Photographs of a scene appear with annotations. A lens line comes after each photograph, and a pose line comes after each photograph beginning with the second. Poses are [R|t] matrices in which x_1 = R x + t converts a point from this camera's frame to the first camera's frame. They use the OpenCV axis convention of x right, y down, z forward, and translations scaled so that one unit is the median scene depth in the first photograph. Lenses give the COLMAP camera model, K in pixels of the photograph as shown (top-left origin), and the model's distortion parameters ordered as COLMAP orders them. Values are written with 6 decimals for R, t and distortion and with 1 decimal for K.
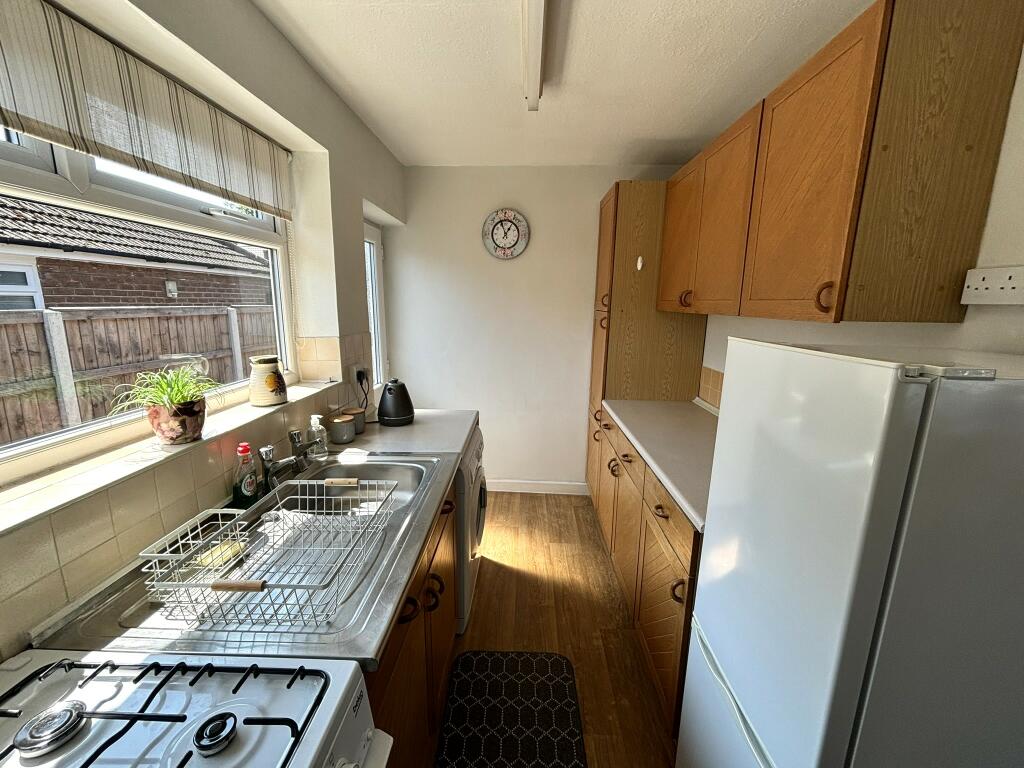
lens RADIAL K [[416.8, 0, 510.3], [0, 416.8, 385.1], [0, 0, 1]] dist [0.001319, -0.000411]
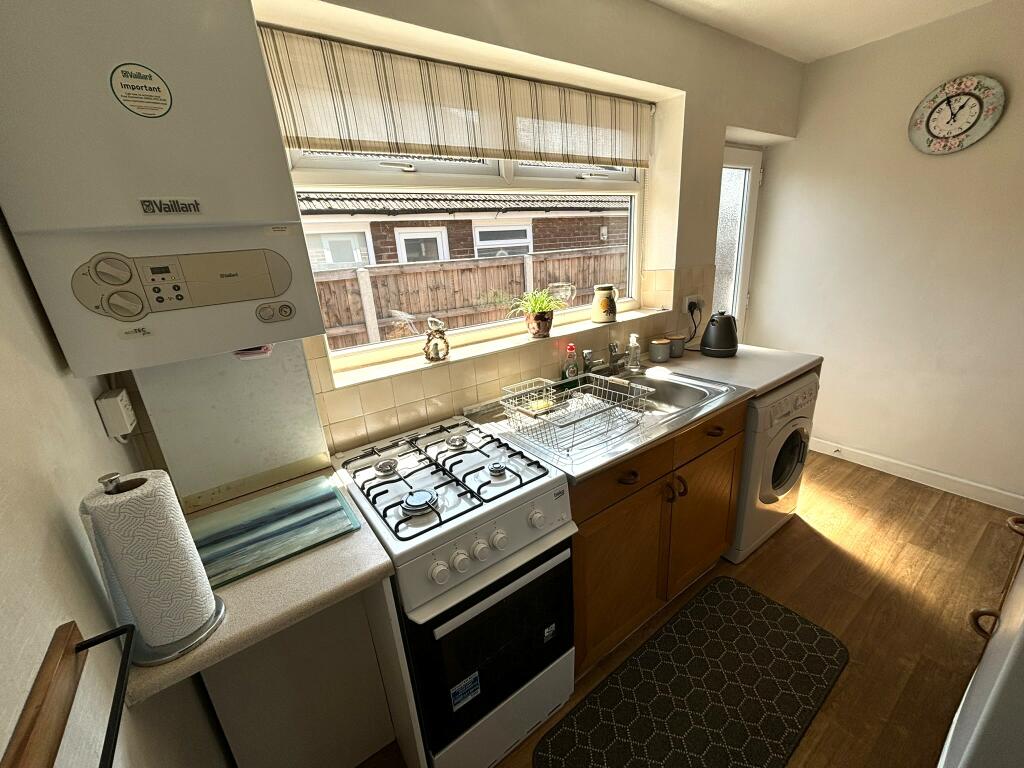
lens RADIAL K [[416.8, 0, 510.3], [0, 416.8, 385.1], [0, 0, 1]] dist [0.001319, -0.000411]
pose [[0.611902, 0.200991, -0.764970, 0.242927], [-0.085068, 0.978287, 0.188993, 0.013935], [0.786346, -0.050571, 0.615713, -0.054012]]
